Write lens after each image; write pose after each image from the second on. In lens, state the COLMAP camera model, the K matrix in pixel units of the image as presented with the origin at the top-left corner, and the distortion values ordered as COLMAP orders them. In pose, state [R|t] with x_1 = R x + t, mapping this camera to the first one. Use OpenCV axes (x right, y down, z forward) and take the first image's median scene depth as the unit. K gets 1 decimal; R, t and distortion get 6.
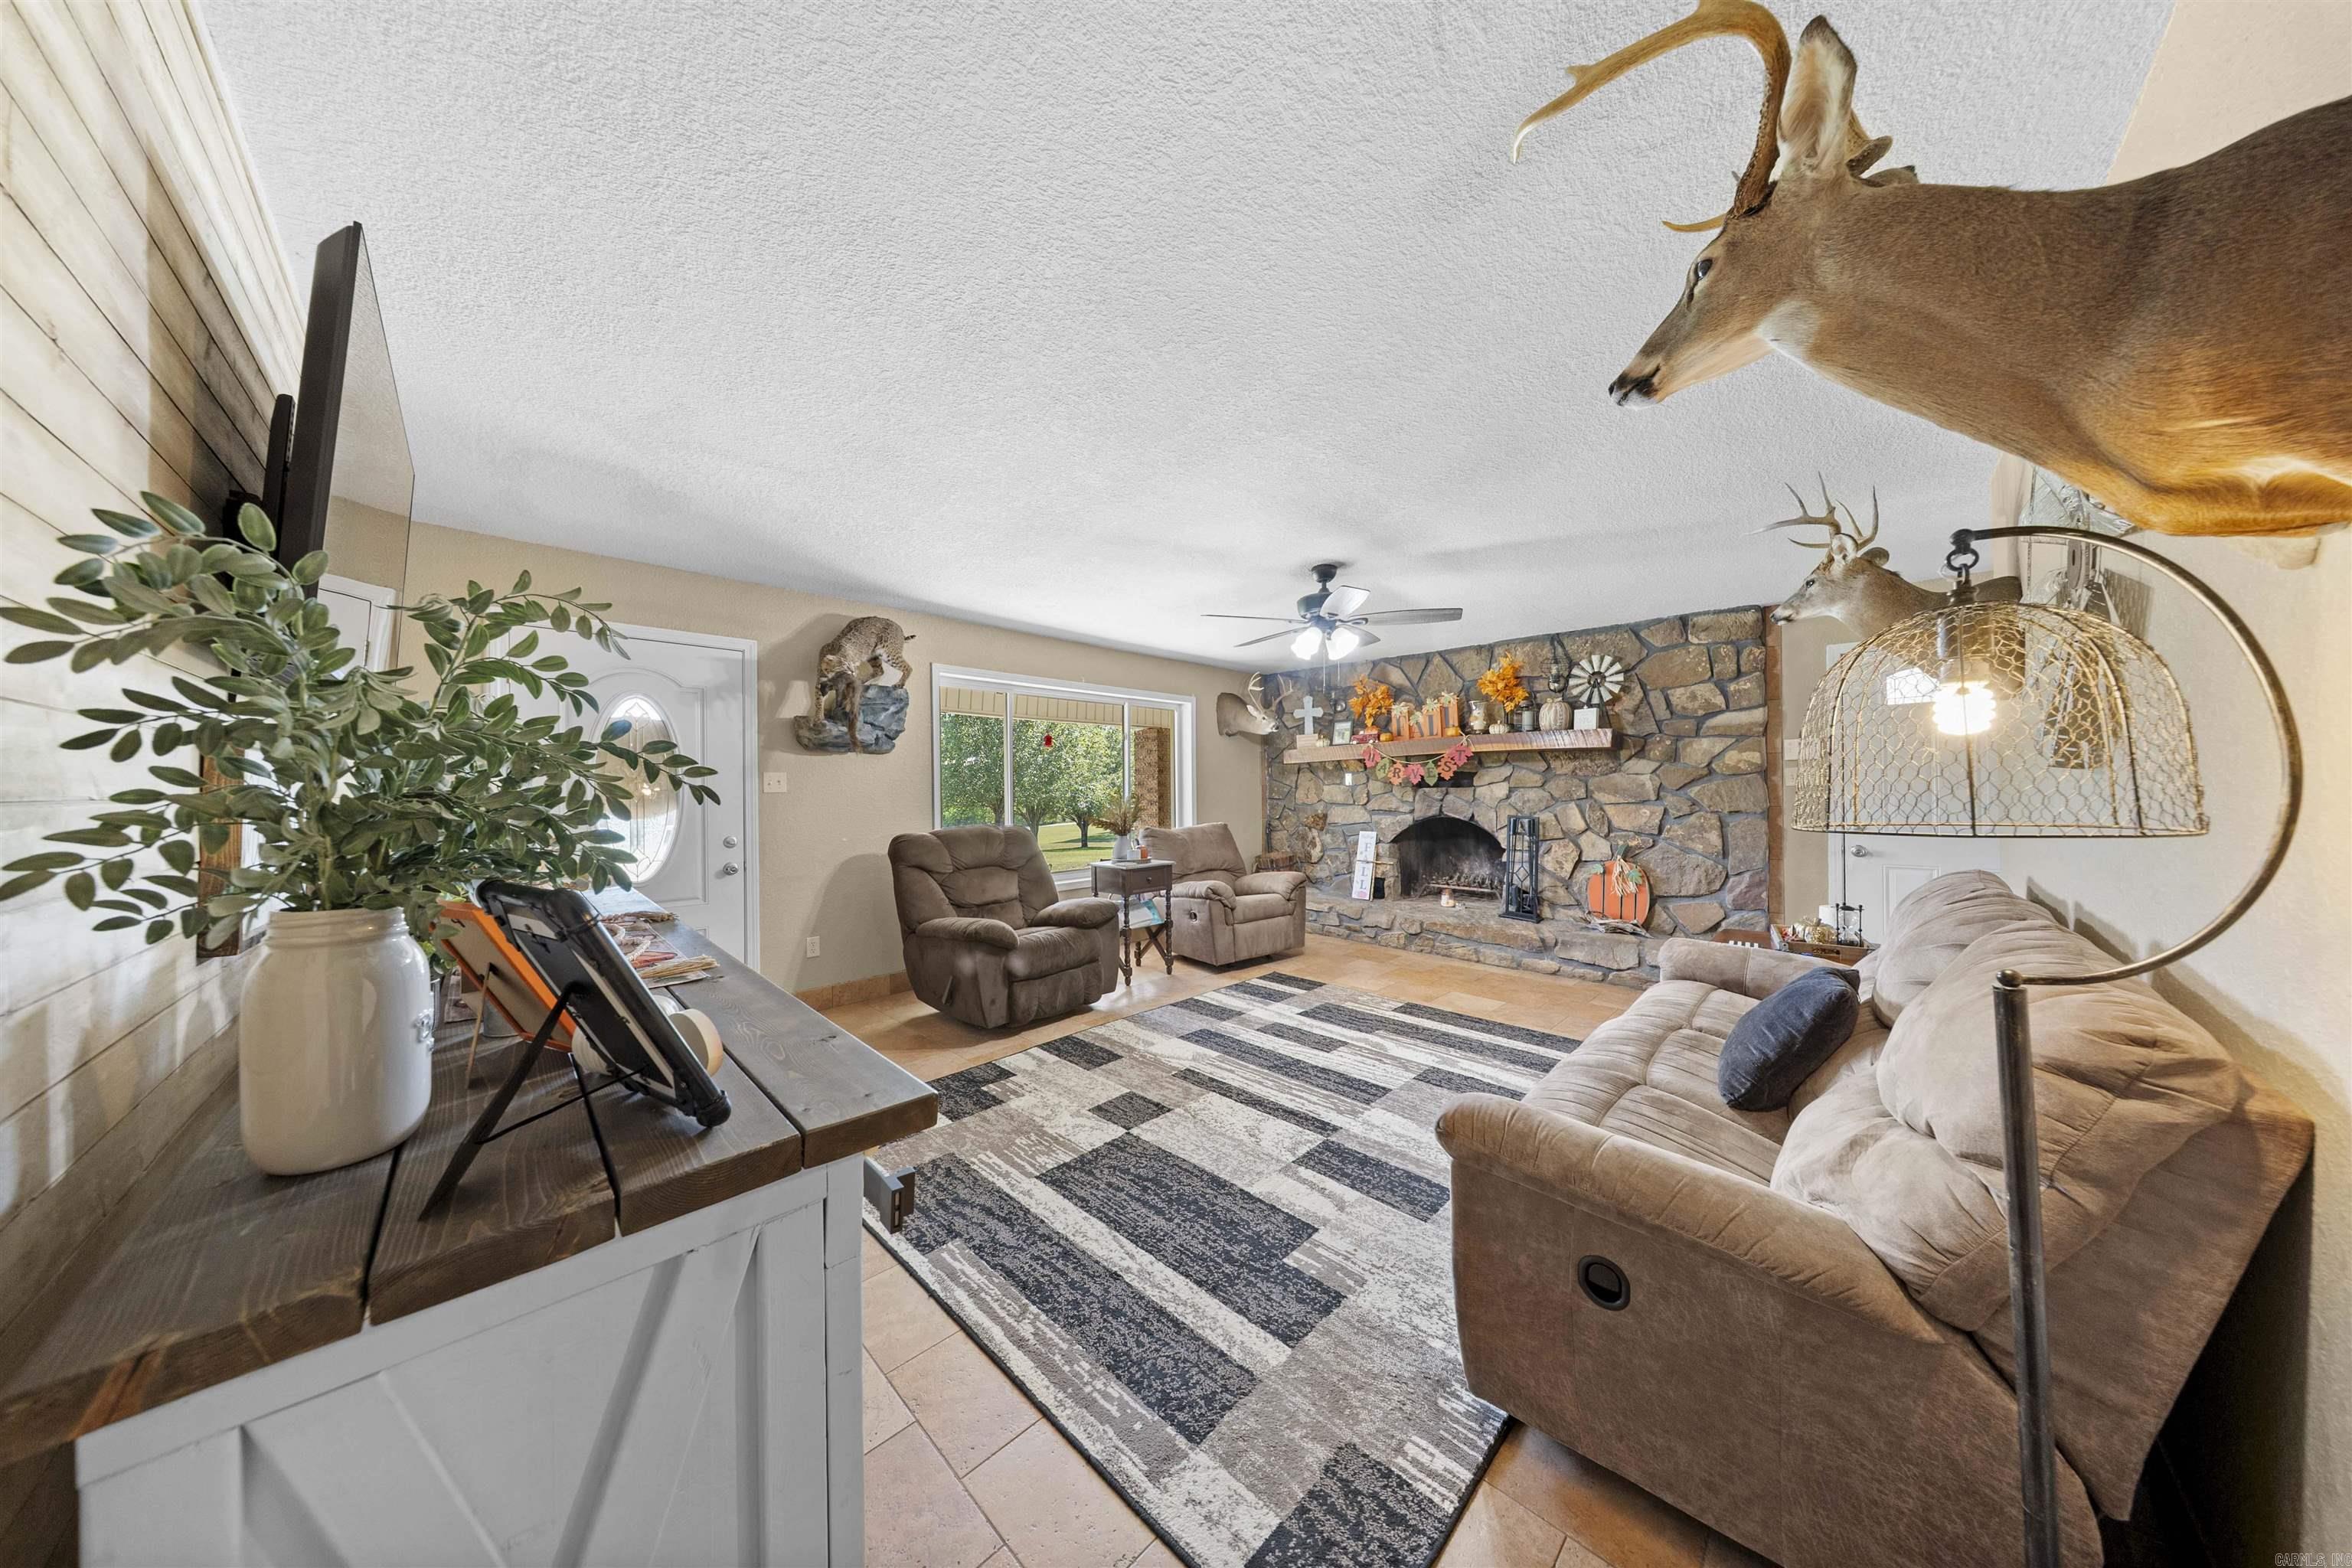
lens RADIAL K [[694.4, 0, 1174.5], [0, 694.4, 786.2], [0, 0, 1]] dist [0.000473, -0.001471]
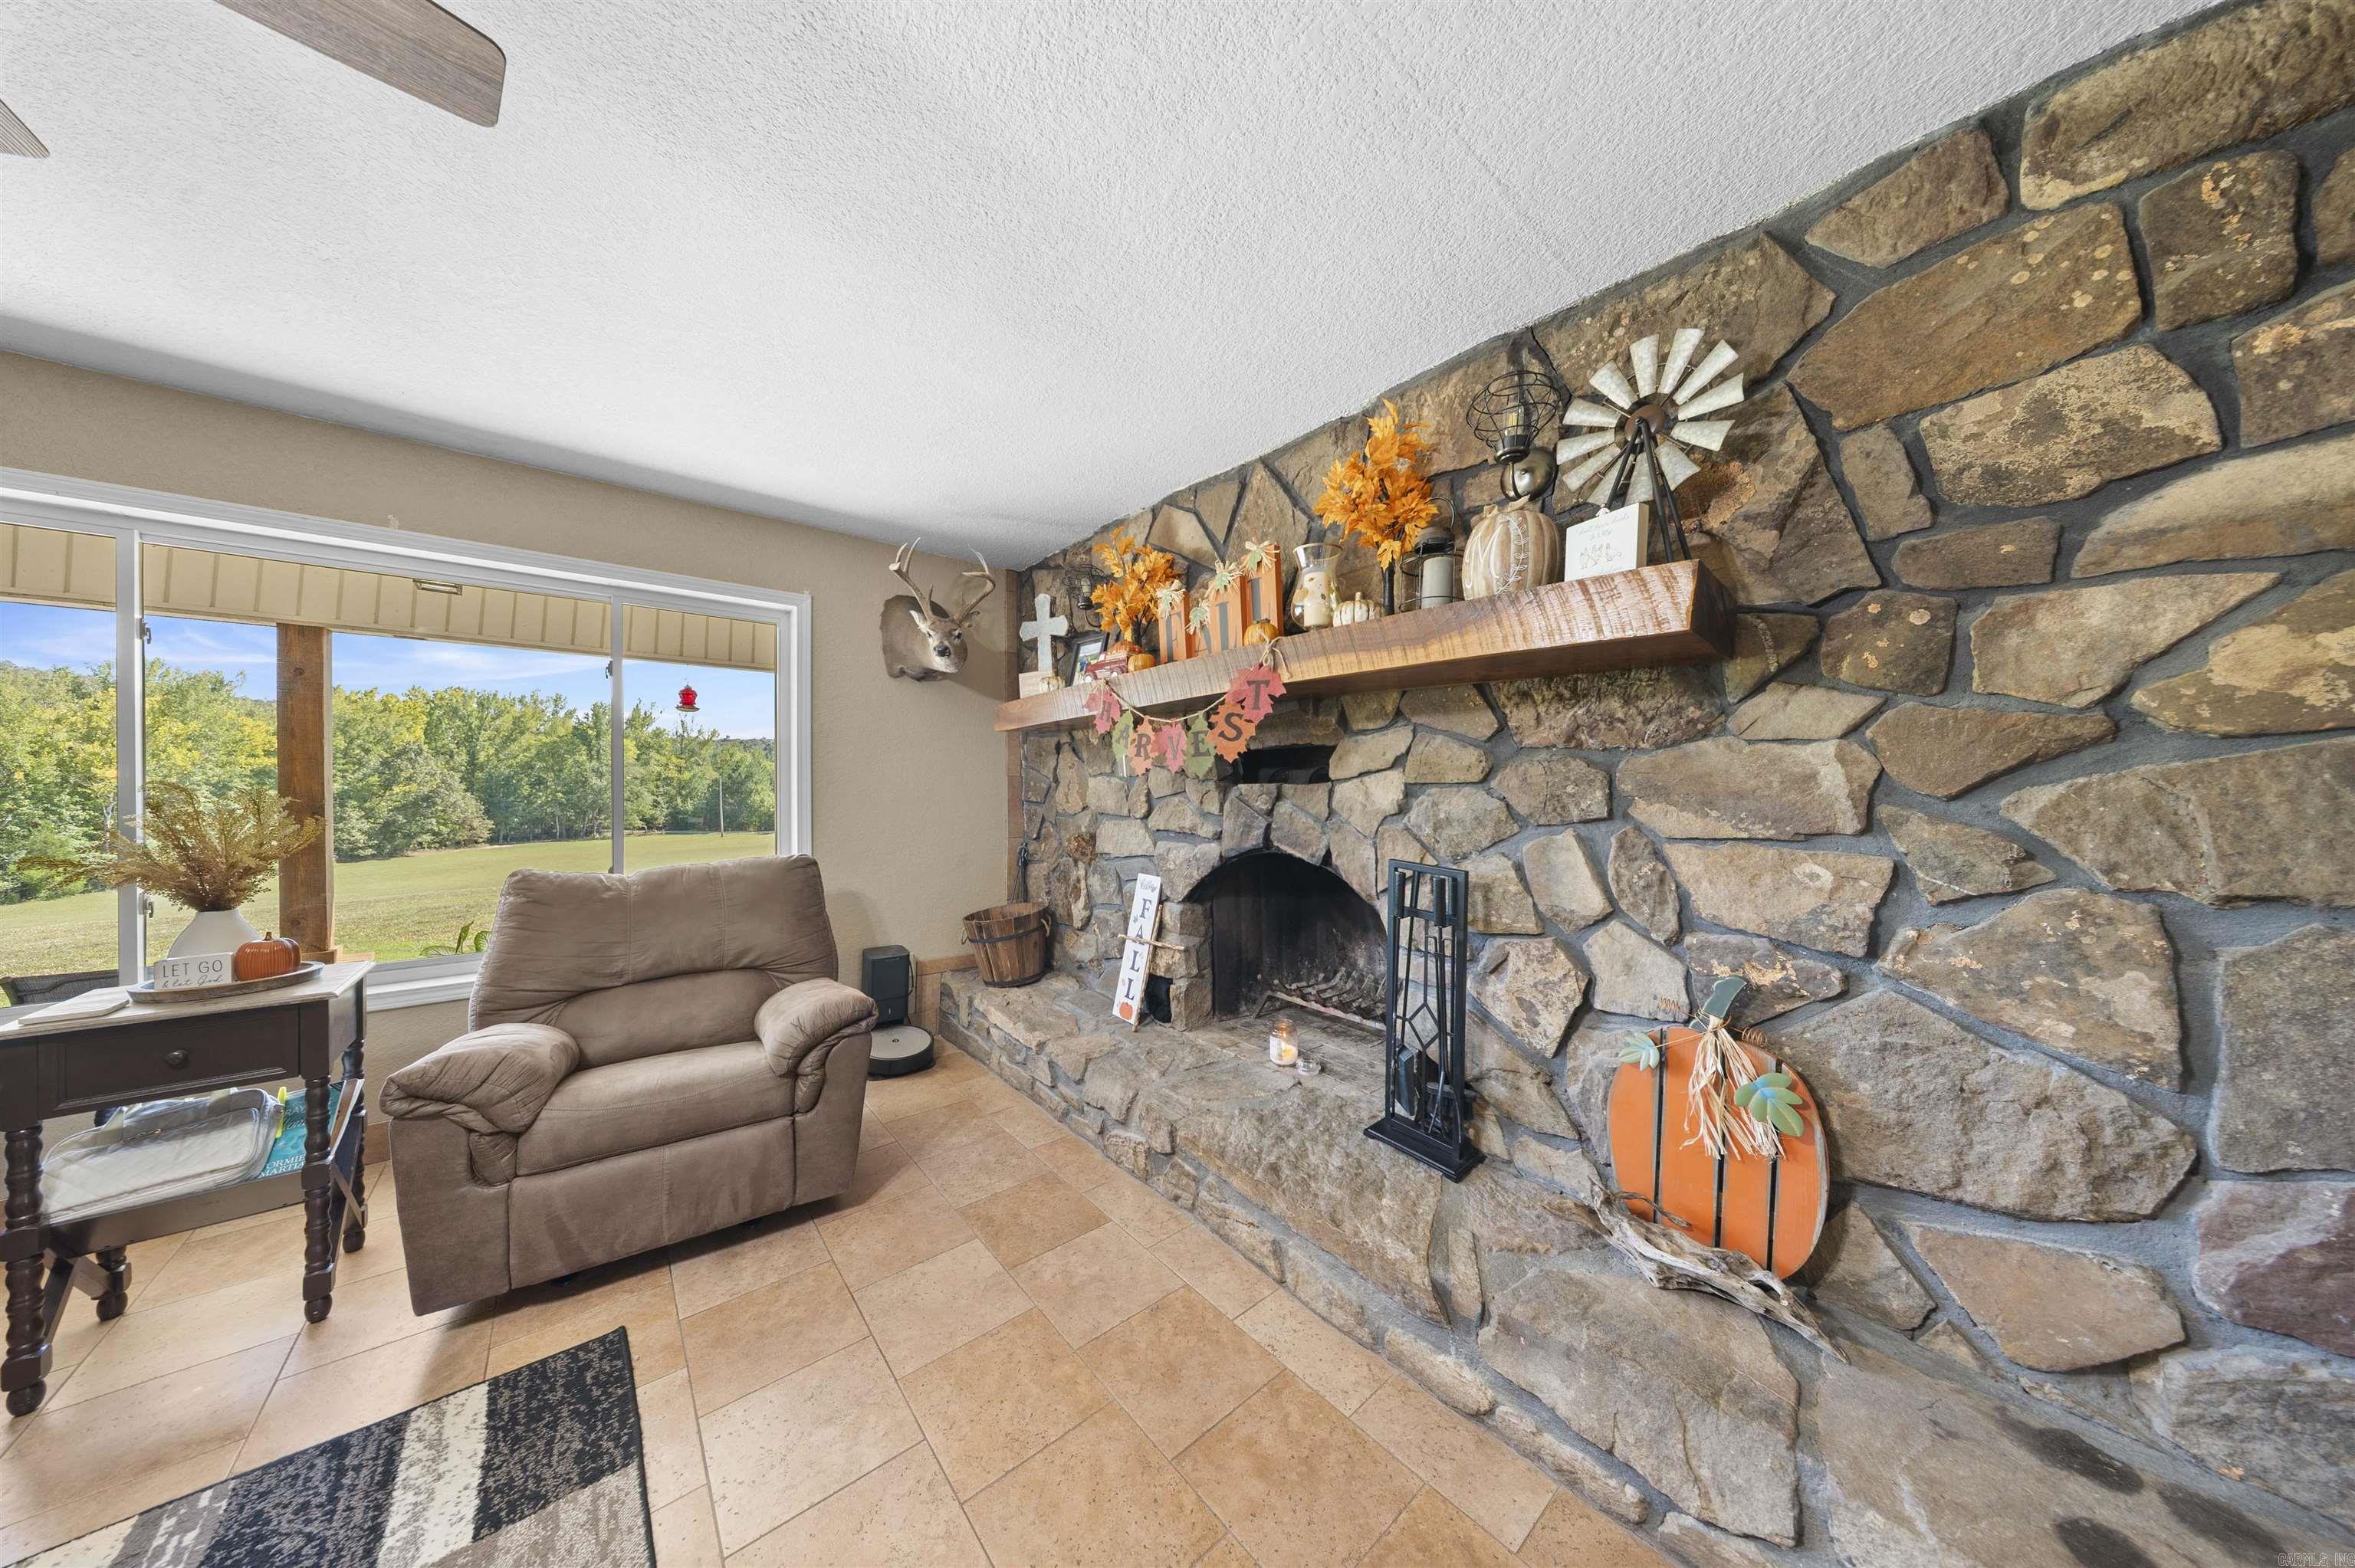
lens RADIAL K [[697.2, 0, 1179.1], [0, 697.2, 788.6], [0, 0, 1]] dist [-0.000361, -0.001676]
pose [[0.997139, 0.010358, -0.074871, 0.438050], [-0.009612, 0.999901, 0.010324, 0.001778], [0.074971, -0.009575, 0.997140, 0.694490]]
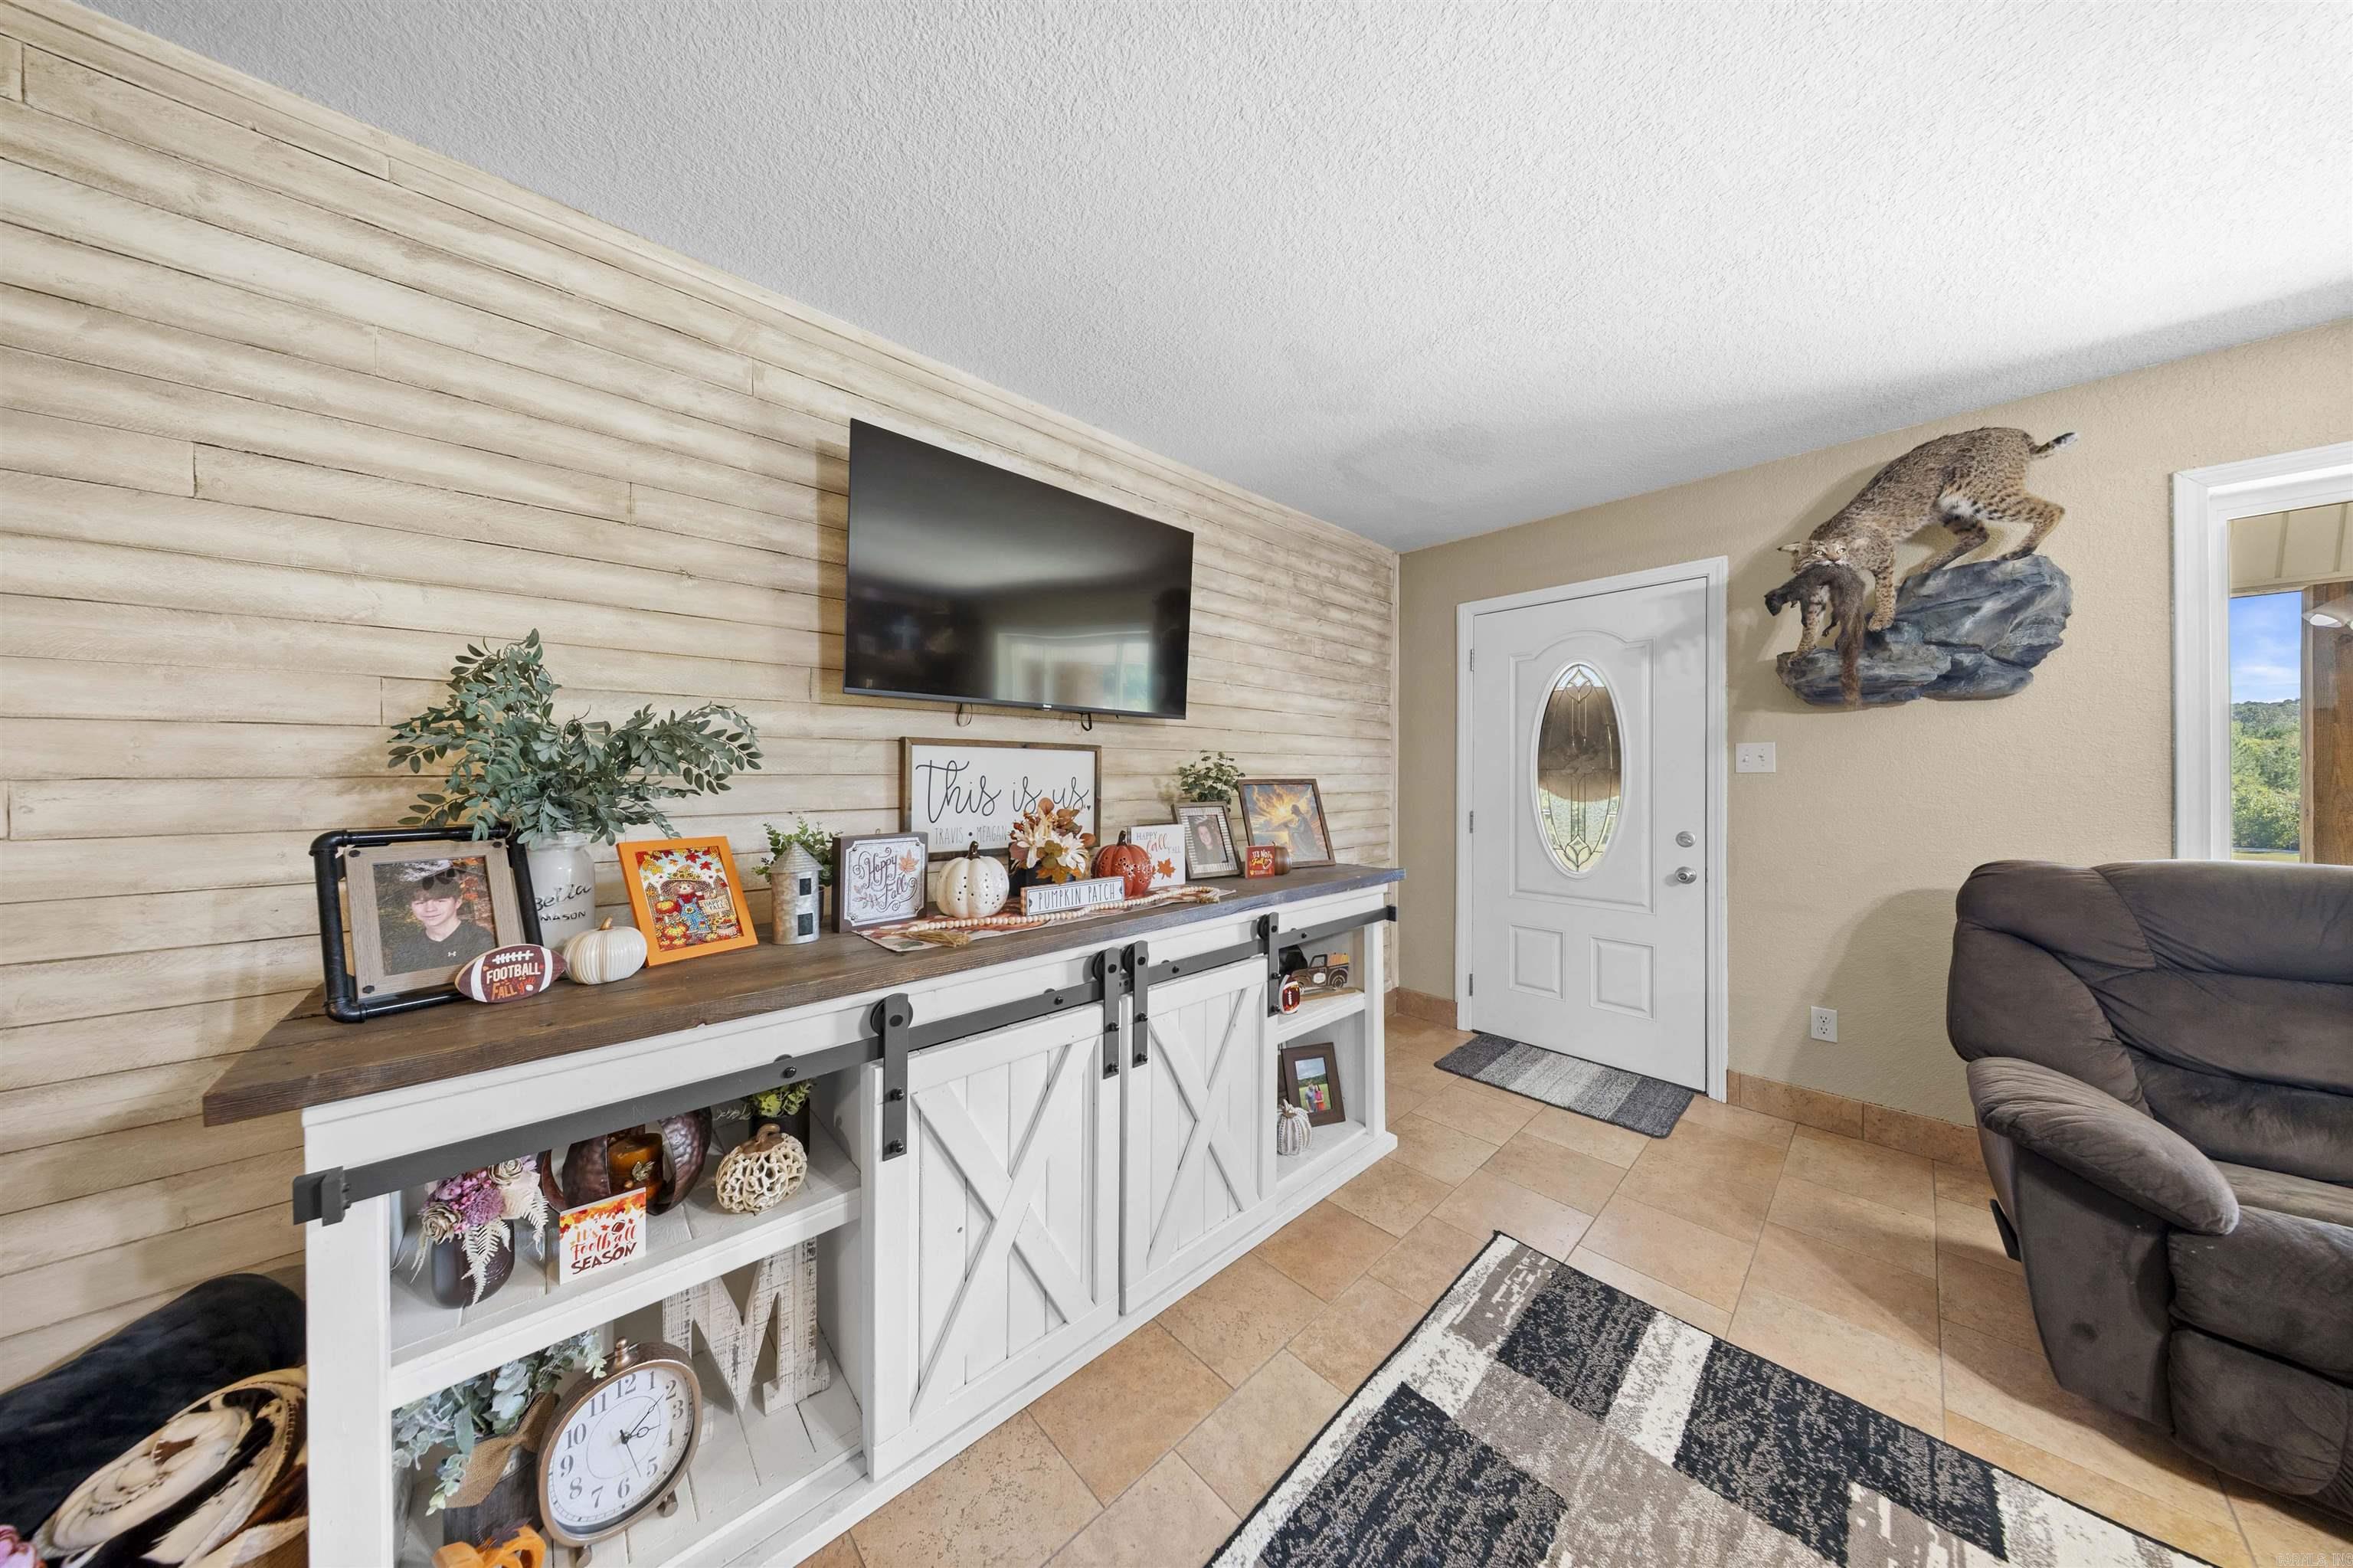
lens RADIAL K [[692.8, 0, 1185.4], [0, 692.8, 775.7], [0, 0, 1]] dist [-0.002300, -0.000112]
pose [[-0.025336, 0.009568, -0.999633, 0.088439], [0.005744, 0.999939, 0.009426, 0.001797], [0.999663, -0.005503, -0.025389, 0.380612]]
